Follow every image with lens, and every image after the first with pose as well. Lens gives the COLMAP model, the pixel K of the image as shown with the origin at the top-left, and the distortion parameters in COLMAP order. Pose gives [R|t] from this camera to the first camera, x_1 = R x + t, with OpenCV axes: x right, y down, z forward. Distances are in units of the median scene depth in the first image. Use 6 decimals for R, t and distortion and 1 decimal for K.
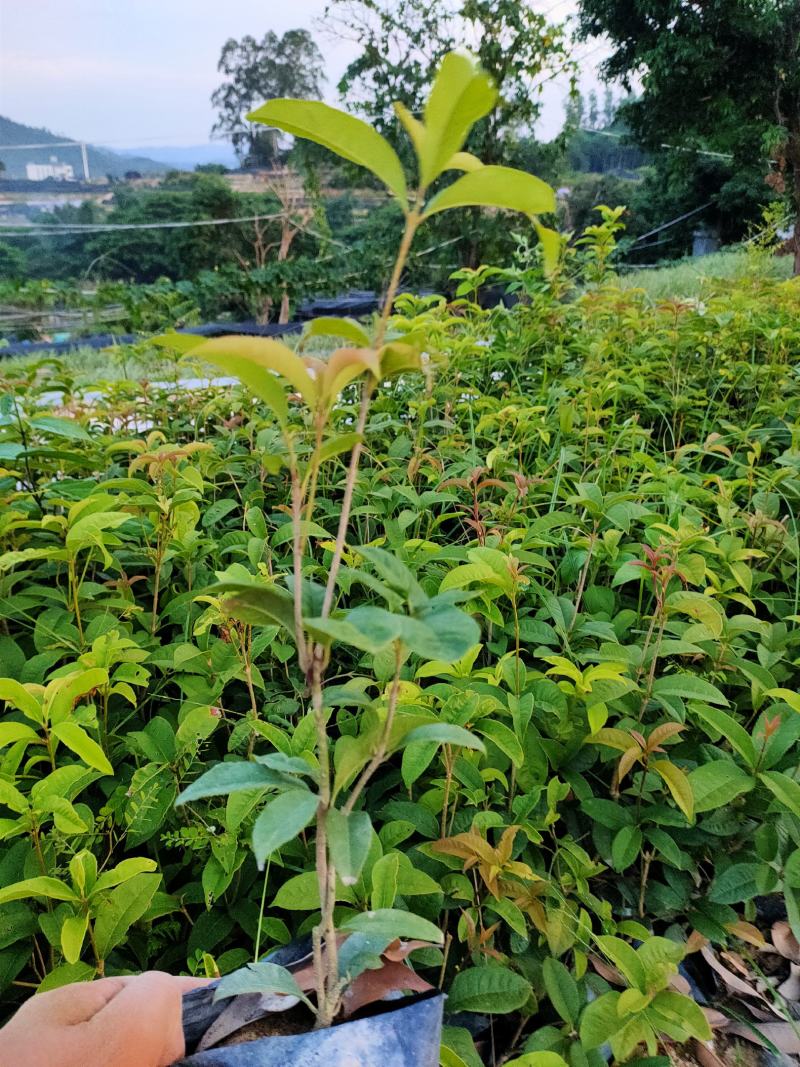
lens RADIAL K [[822.3, 0, 402.0], [0, 822.3, 520.4], [0, 0, 1]] dist [0.061823, -0.076647]
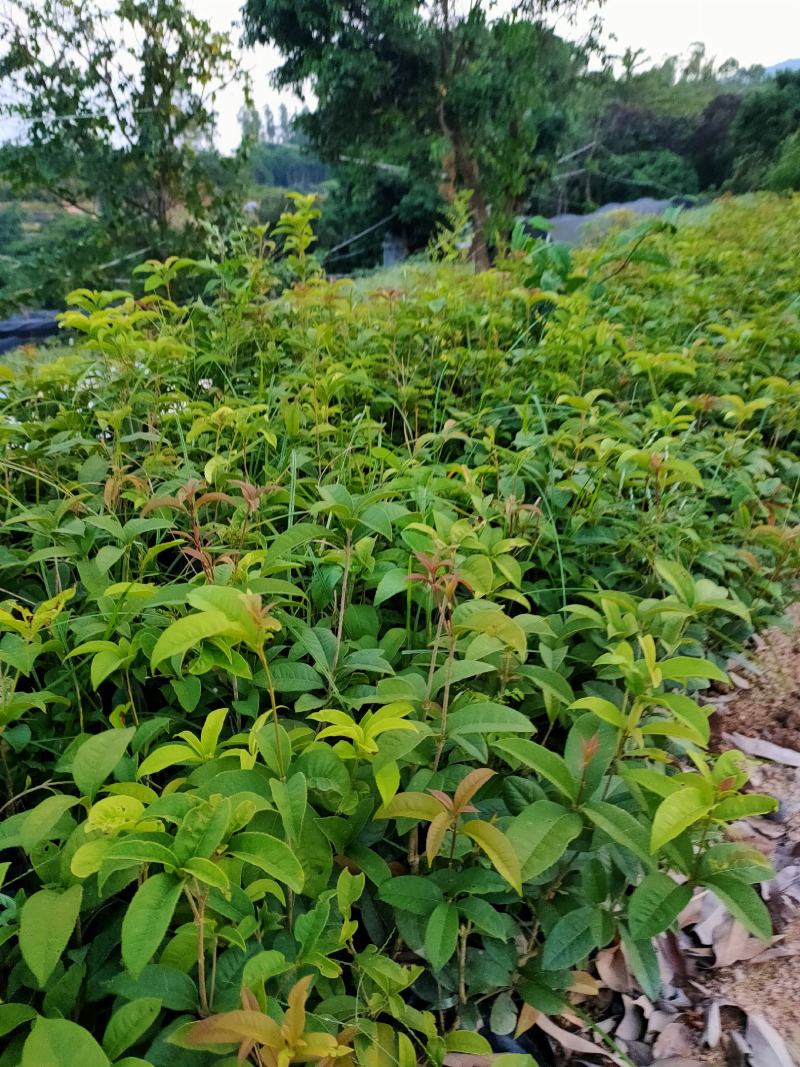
lens RADIAL K [[822.3, 0, 411.4], [0, 822.3, 520.0], [0, 0, 1]] dist [0.061823, -0.076647]
pose [[0.936620, -0.122771, 0.328133, 0.022493], [0.129215, 0.991614, 0.002181, -0.001898], [-0.325649, 0.040357, 0.944629, 0.173535]]
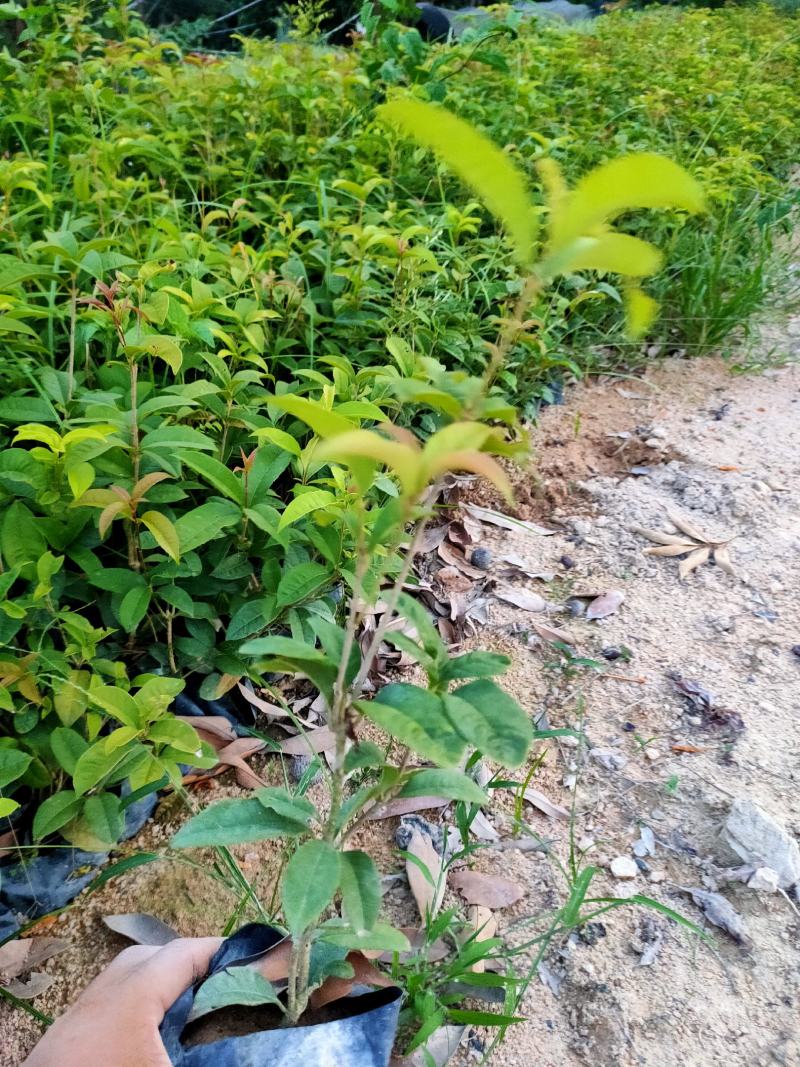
lens RADIAL K [[822.3, 0, 407.7], [0, 822.3, 538.9], [0, 0, 1]] dist [0.061823, -0.076647]
pose [[0.901034, -0.158297, 0.403831, 0.124723], [0.064437, 0.969546, 0.236279, 0.072539], [-0.428936, -0.186874, 0.883794, 0.004978]]
